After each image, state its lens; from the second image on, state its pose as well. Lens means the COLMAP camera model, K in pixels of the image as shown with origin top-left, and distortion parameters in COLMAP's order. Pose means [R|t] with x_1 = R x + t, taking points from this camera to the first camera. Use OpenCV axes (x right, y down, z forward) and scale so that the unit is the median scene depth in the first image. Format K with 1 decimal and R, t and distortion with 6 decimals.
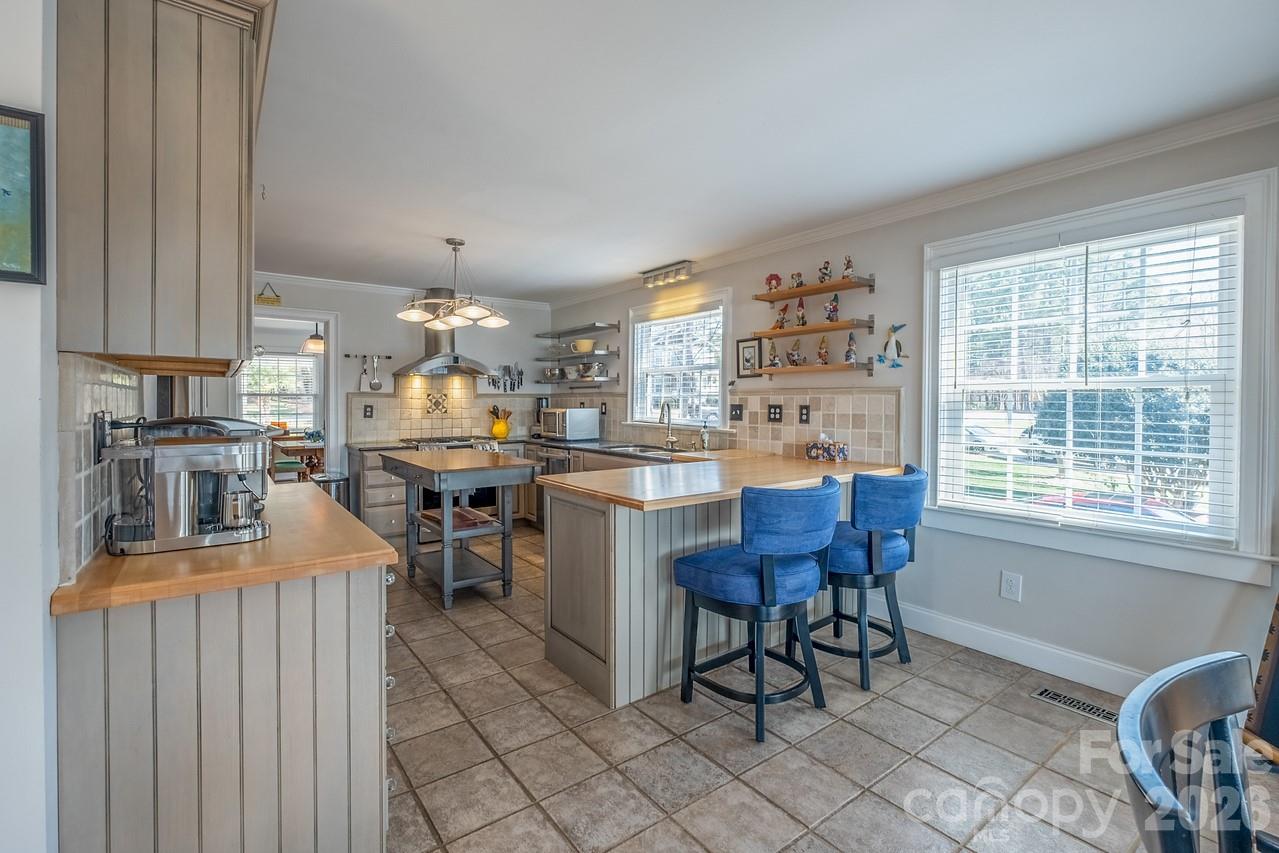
lens RADIAL K [[570.0, 0, 631.3], [0, 570.0, 413.0], [0, 0, 1]] dist [-0.003941, -0.000292]
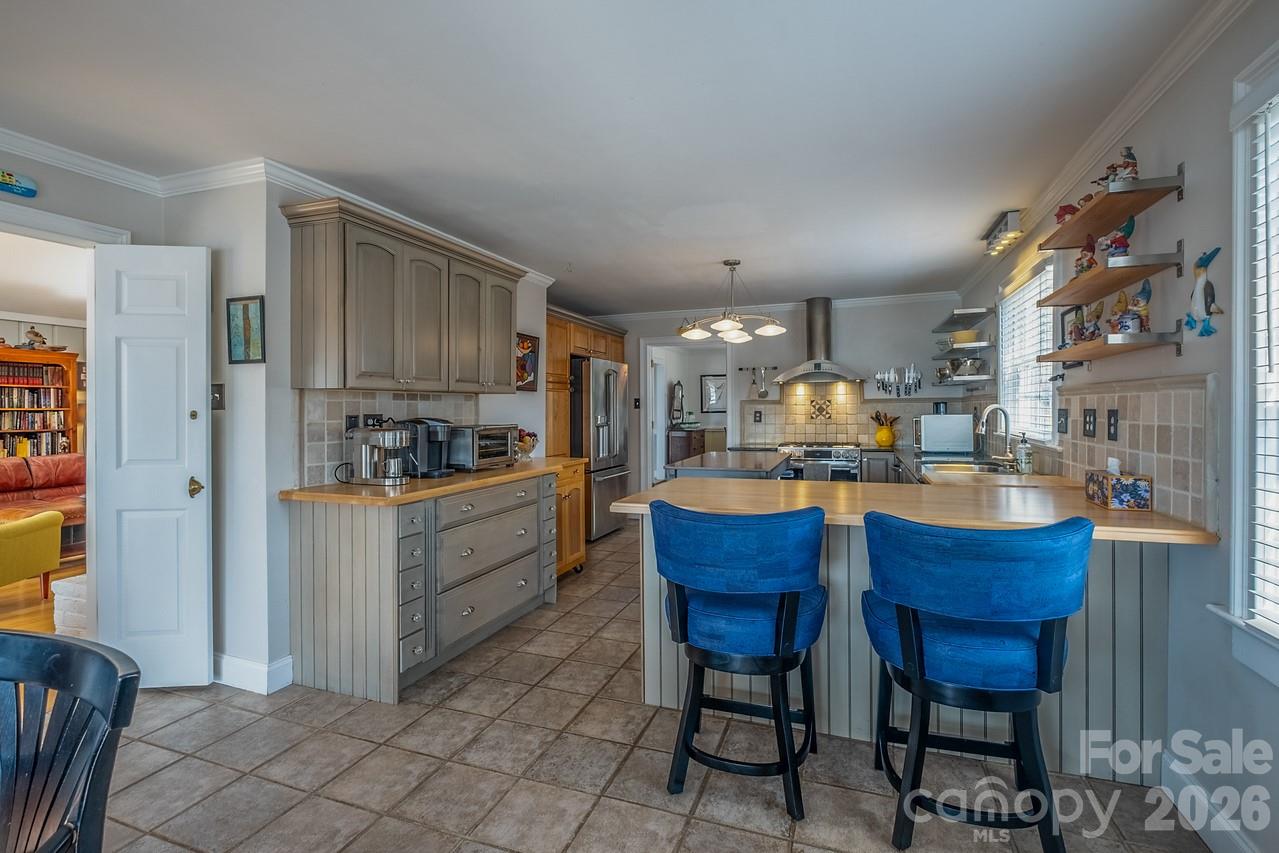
lens RADIAL K [[570.0, 0, 652.3], [0, 570.0, 405.7], [0, 0, 1]] dist [-0.003941, -0.000292]
pose [[0.564411, -0.008866, -0.825447, 0.524823], [-0.011083, 0.999771, -0.018316, -0.001716], [0.825420, 0.019487, 0.564183, 0.261300]]
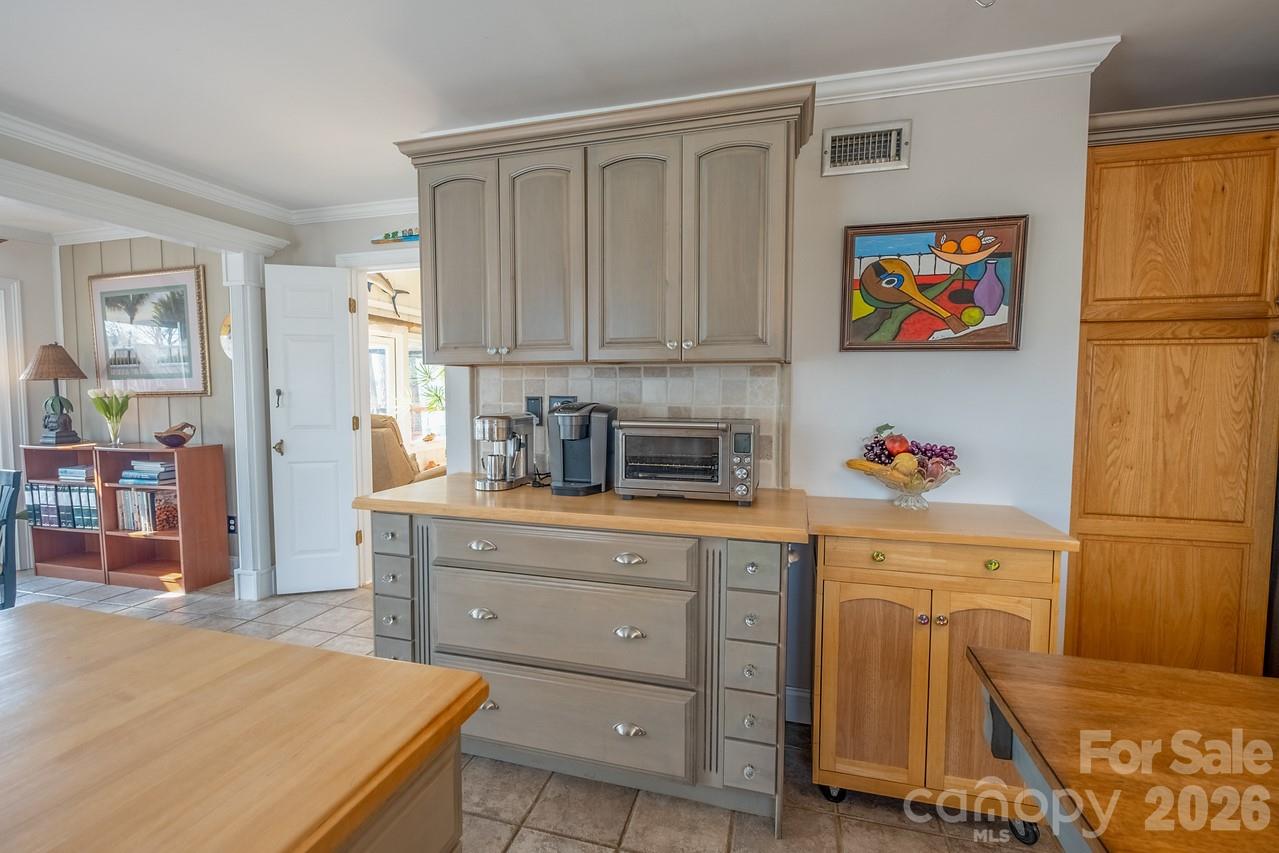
lens RADIAL K [[570.0, 0, 642.4], [0, 570.0, 420.4], [0, 0, 1]] dist [-0.003941, -0.000292]
pose [[-0.784745, 0.029430, -0.619120, -0.051030], [-0.017553, 0.997416, 0.069660, -0.018787], [0.619570, 0.065533, -0.782201, 0.939926]]
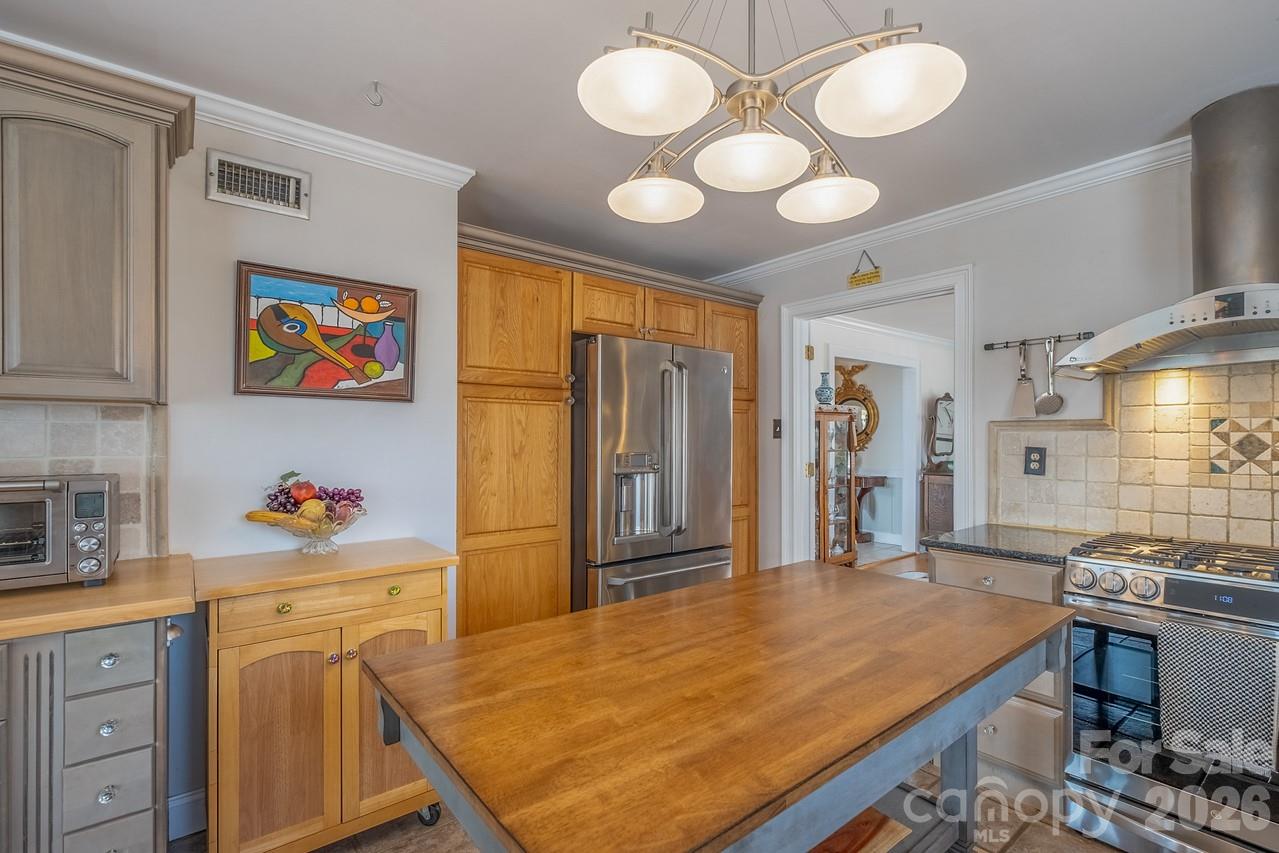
lens RADIAL K [[570.0, 0, 648.5], [0, 570.0, 438.1], [0, 0, 1]] dist [-0.003941, -0.000292]
pose [[0.049569, 0.000258, -0.998771, -0.024969], [-0.022717, 0.999742, -0.000869, -0.019648], [0.998512, 0.022732, 0.049562, 0.963454]]
